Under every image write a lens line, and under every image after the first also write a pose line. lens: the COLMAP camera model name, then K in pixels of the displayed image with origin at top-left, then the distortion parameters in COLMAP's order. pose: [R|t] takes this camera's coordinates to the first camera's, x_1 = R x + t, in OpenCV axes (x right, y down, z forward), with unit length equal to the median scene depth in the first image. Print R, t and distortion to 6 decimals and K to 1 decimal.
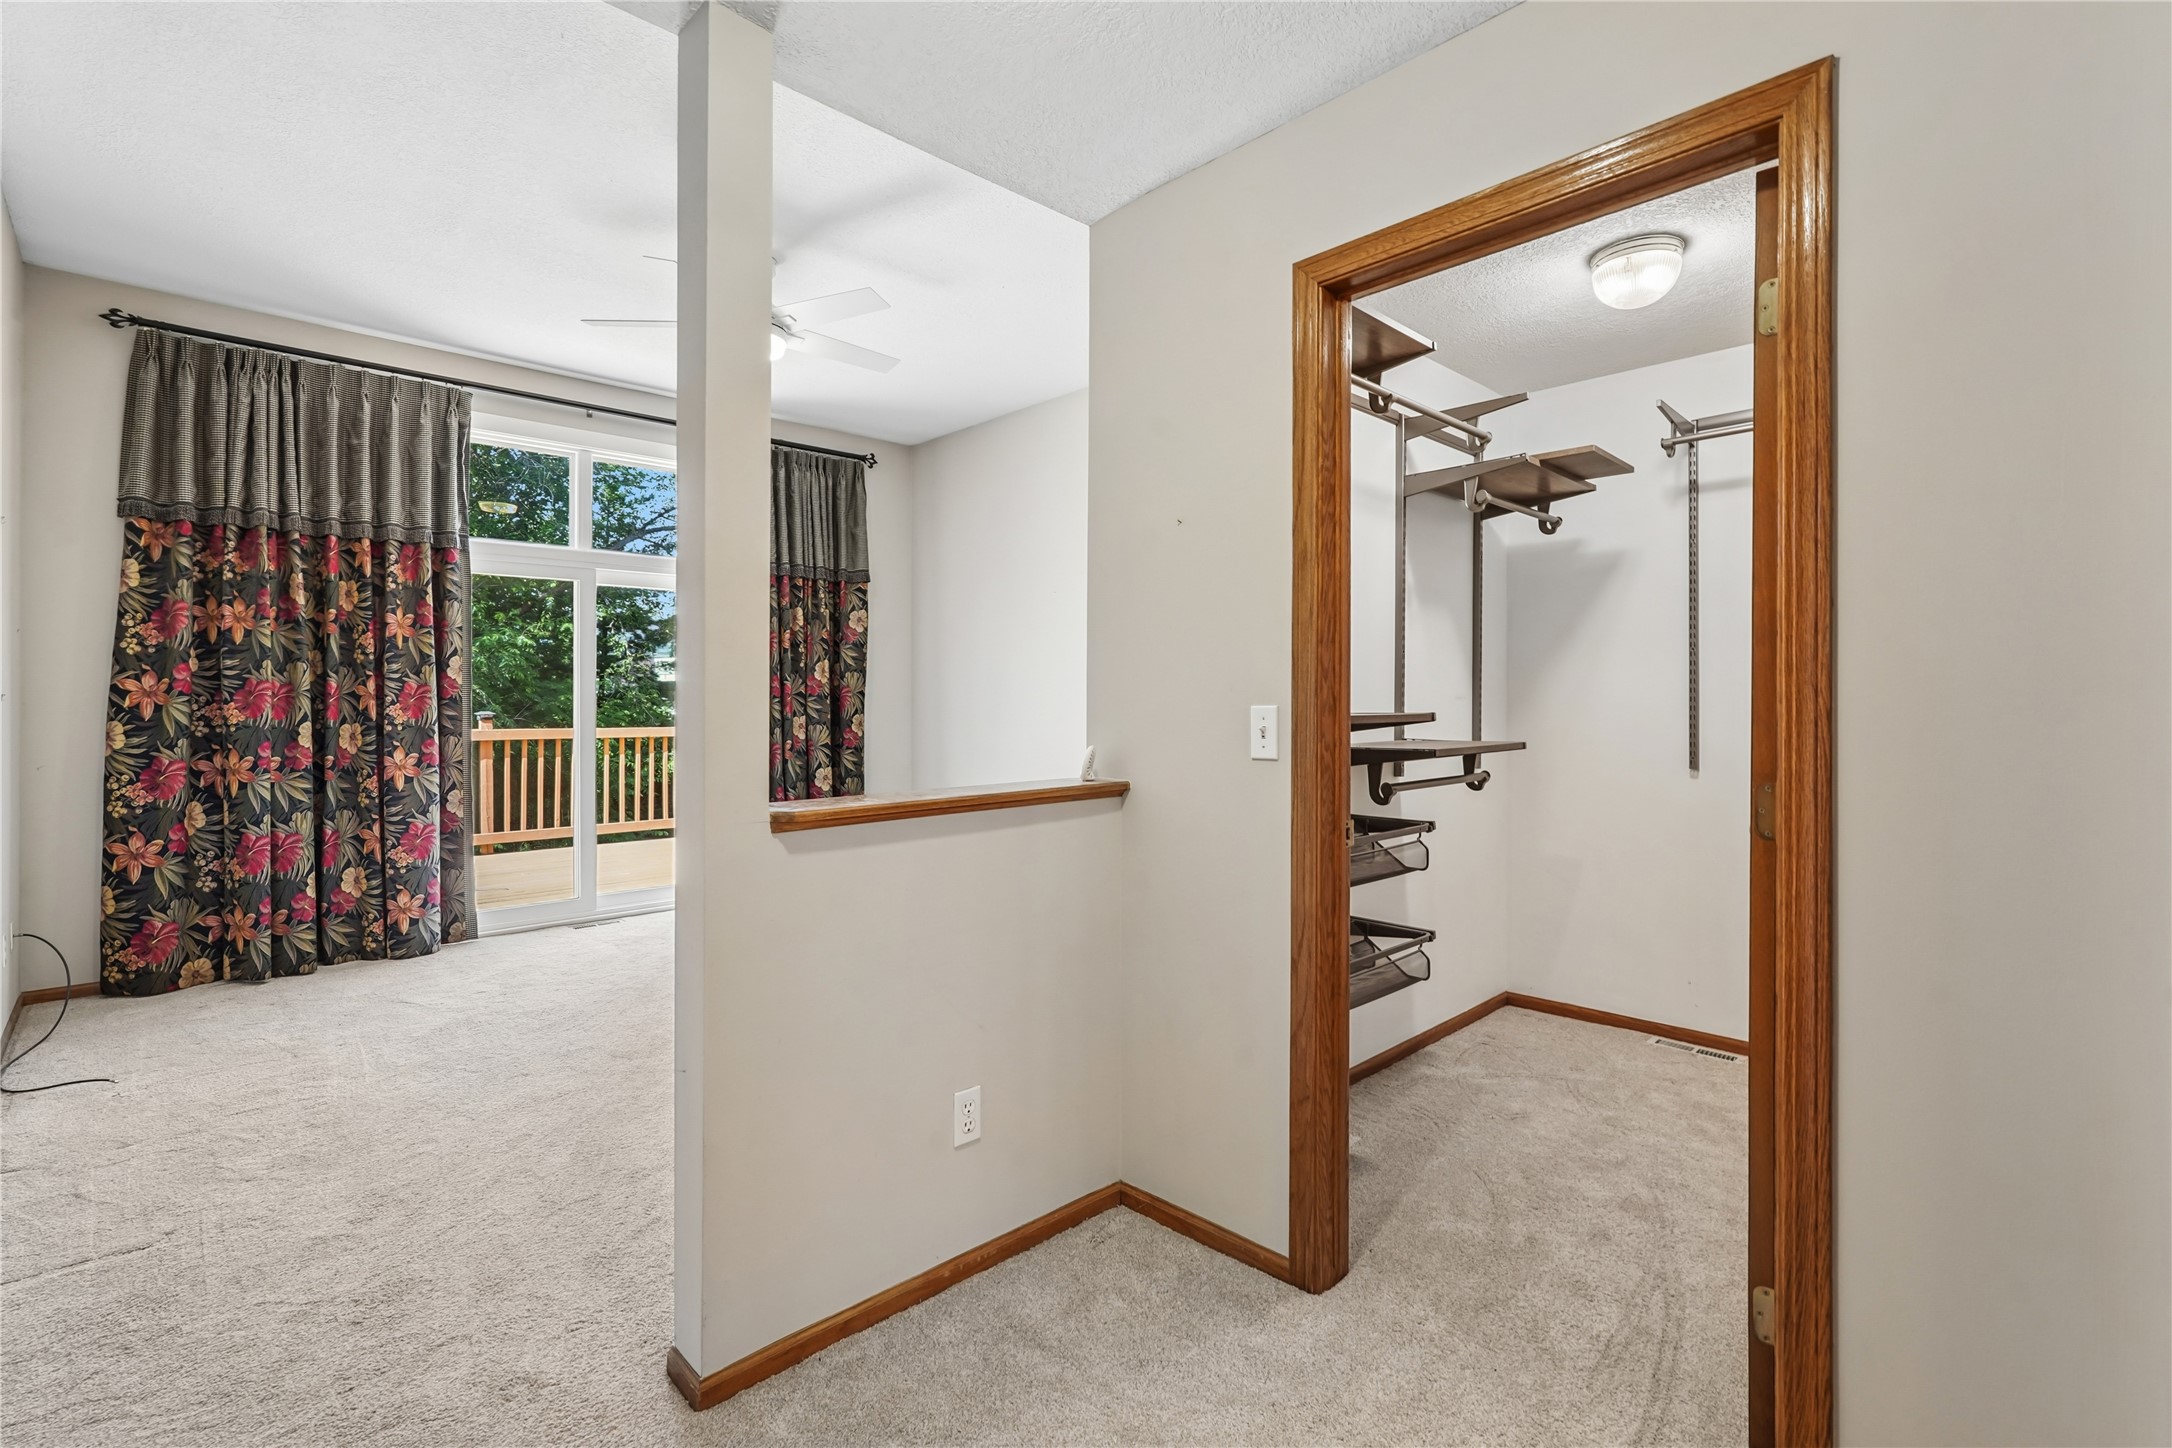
lens RADIAL K [[958.5, 0, 1086.4], [0, 958.5, 714.5], [0, 0, 1]] dist [-0.005412, 0.001246]
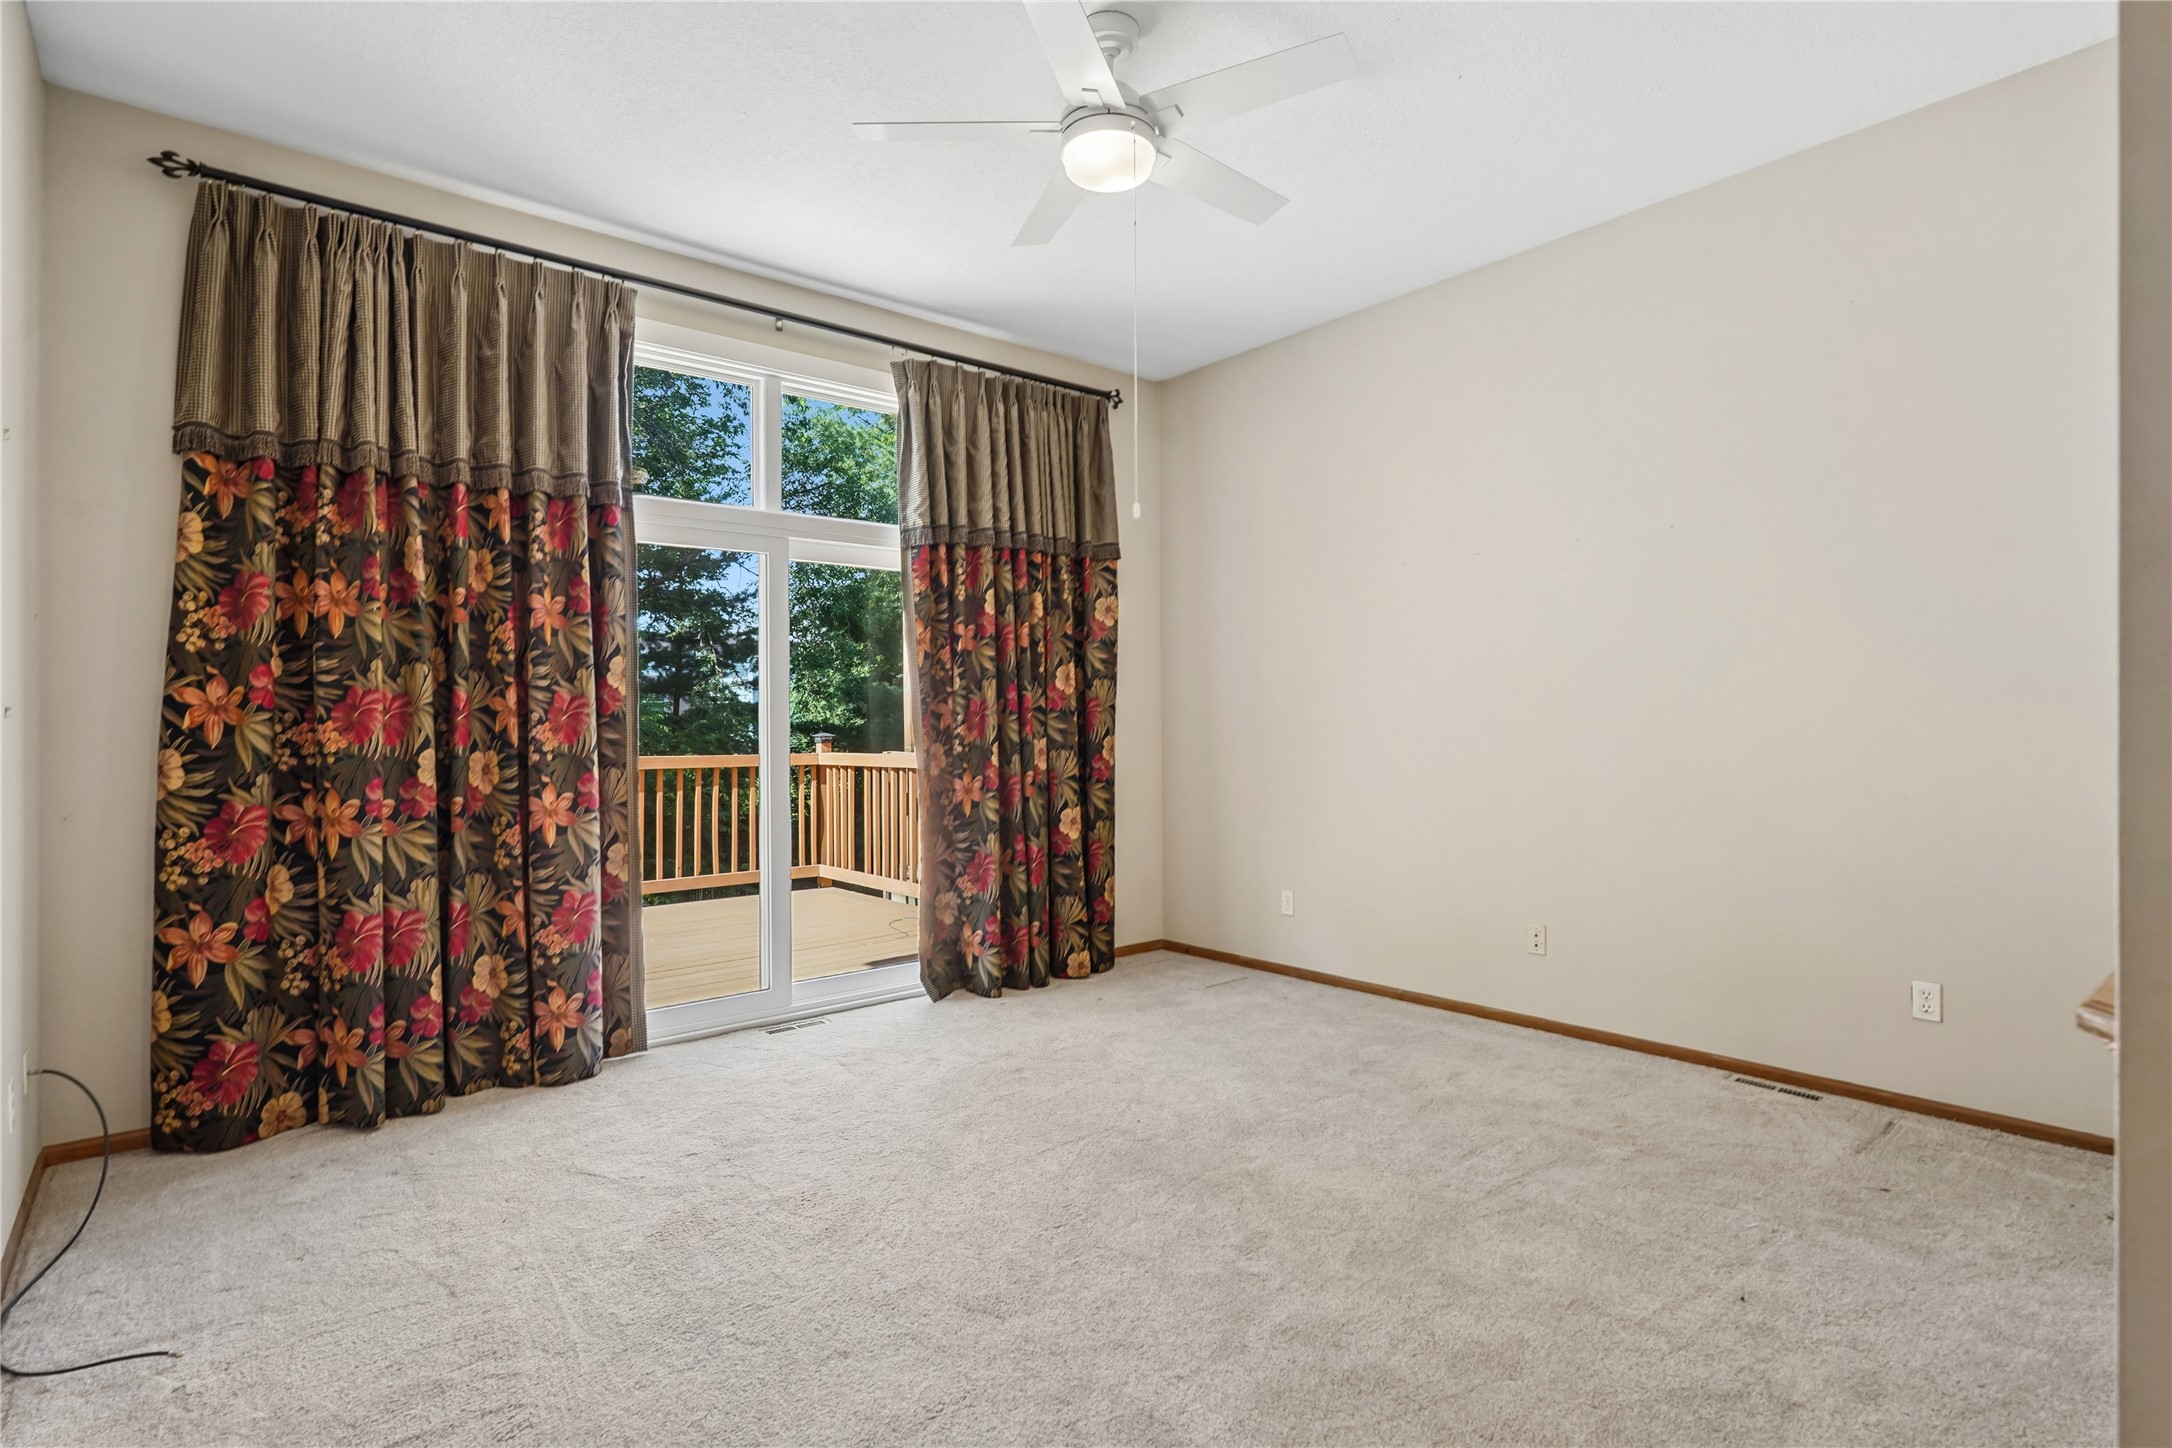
lens RADIAL K [[1030.9, 0, 1090.5], [0, 1030.9, 735.0], [0, 0, 1]] dist [-0.006200, 0.000280]
pose [[0.998277, -0.004740, -0.058478, -0.291770], [0.004595, 0.999986, -0.002616, 0.001679], [0.058490, 0.002343, 0.998285, 0.280951]]
